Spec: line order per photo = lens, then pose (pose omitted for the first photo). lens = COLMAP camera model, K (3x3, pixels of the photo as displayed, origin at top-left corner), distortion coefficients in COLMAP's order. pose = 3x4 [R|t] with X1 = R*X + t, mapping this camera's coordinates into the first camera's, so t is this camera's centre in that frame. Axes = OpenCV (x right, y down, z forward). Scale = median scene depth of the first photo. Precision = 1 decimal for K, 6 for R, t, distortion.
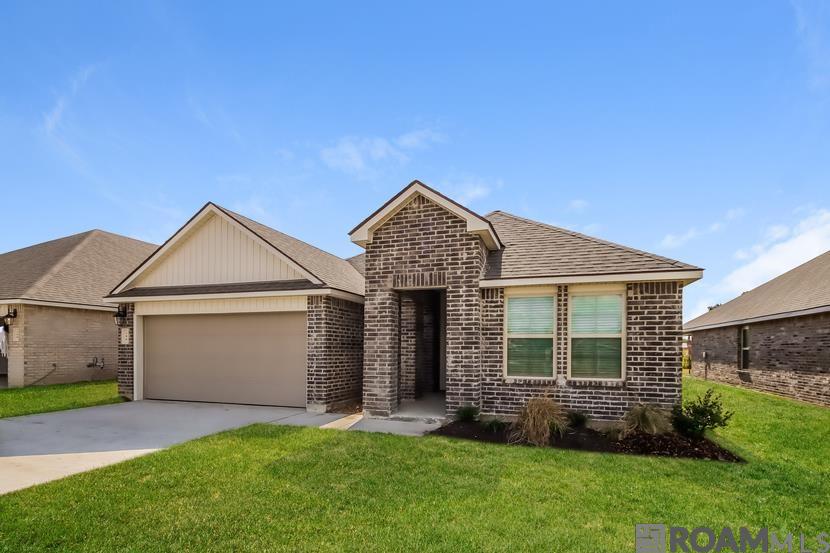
lens RADIAL K [[398.7, 0, 415.9], [0, 398.7, 347.9], [0, 0, 1]] dist [0.003246, 0.000263]
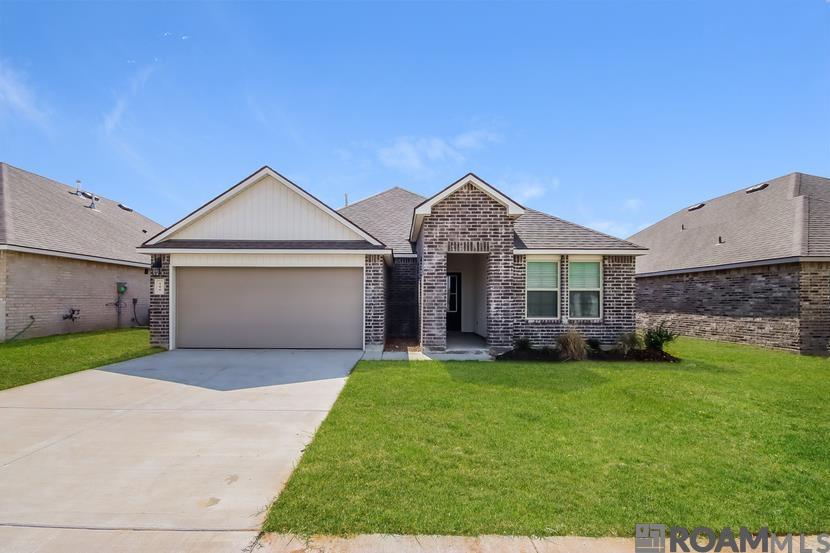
lens RADIAL K [[381.9, 0, 413.9], [0, 381.9, 295.9], [0, 0, 1]] dist [-0.002218, -0.000133]
pose [[0.952085, -0.000060, 0.305833, -0.549417], [0.001681, 0.999986, -0.005038, -0.000326], [-0.305828, 0.005310, 0.952072, -0.153767]]
